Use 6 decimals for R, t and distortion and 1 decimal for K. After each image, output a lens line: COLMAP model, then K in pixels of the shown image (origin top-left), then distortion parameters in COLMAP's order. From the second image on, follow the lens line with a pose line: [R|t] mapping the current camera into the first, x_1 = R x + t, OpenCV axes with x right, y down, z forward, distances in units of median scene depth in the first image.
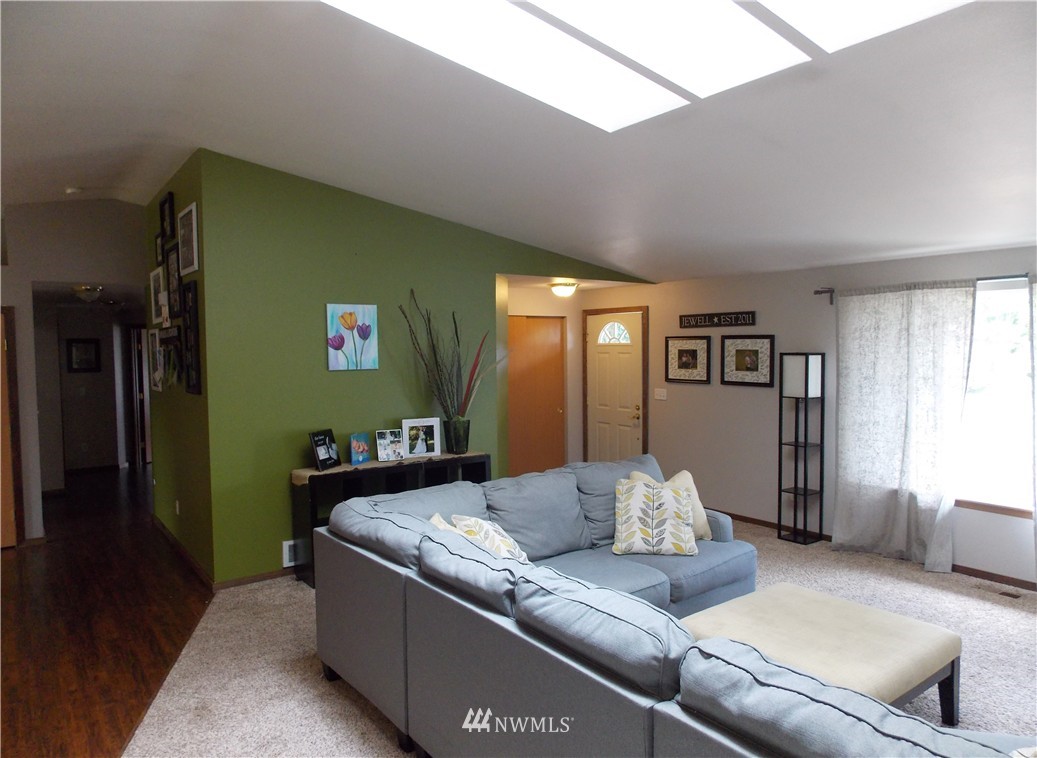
lens RADIAL K [[712.9, 0, 523.0], [0, 712.9, 376.0], [0, 0, 1]] dist [0.027111, -0.003267]
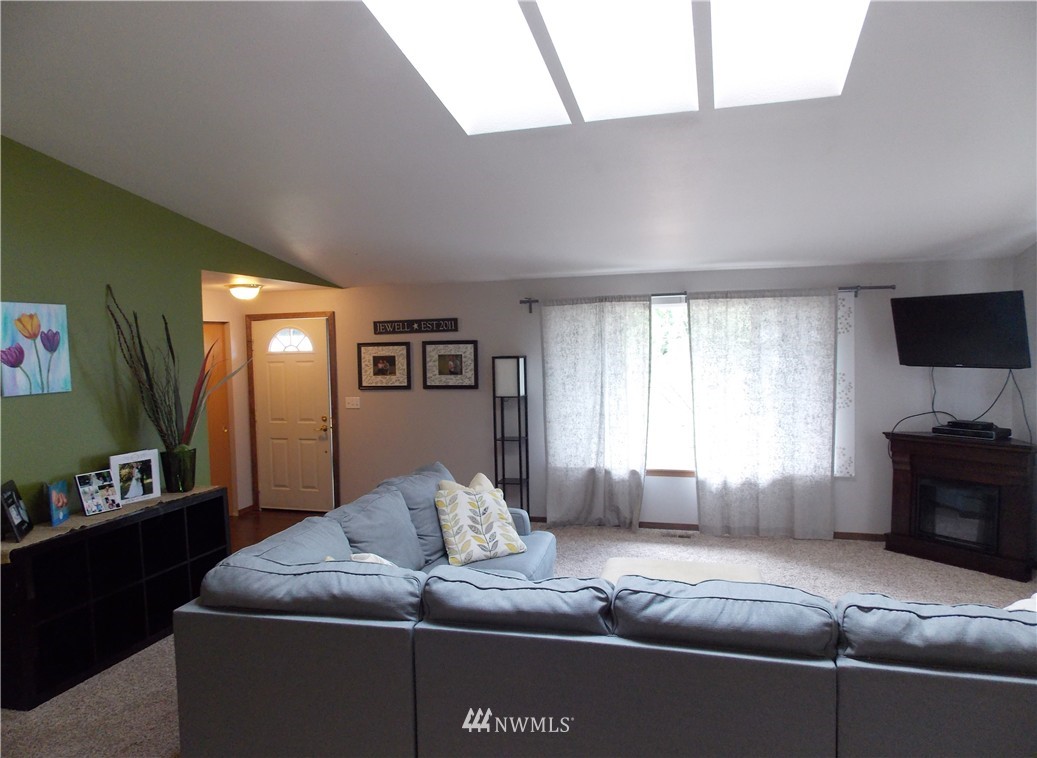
lens RADIAL K [[712.9, 0, 519.9], [0, 712.9, 380.2], [0, 0, 1]] dist [0.027111, -0.003267]
pose [[0.790602, -0.044677, 0.610698, -0.299551], [0.045750, 0.998857, 0.013847, -0.010996], [-0.610619, 0.016992, 0.791742, 0.131075]]
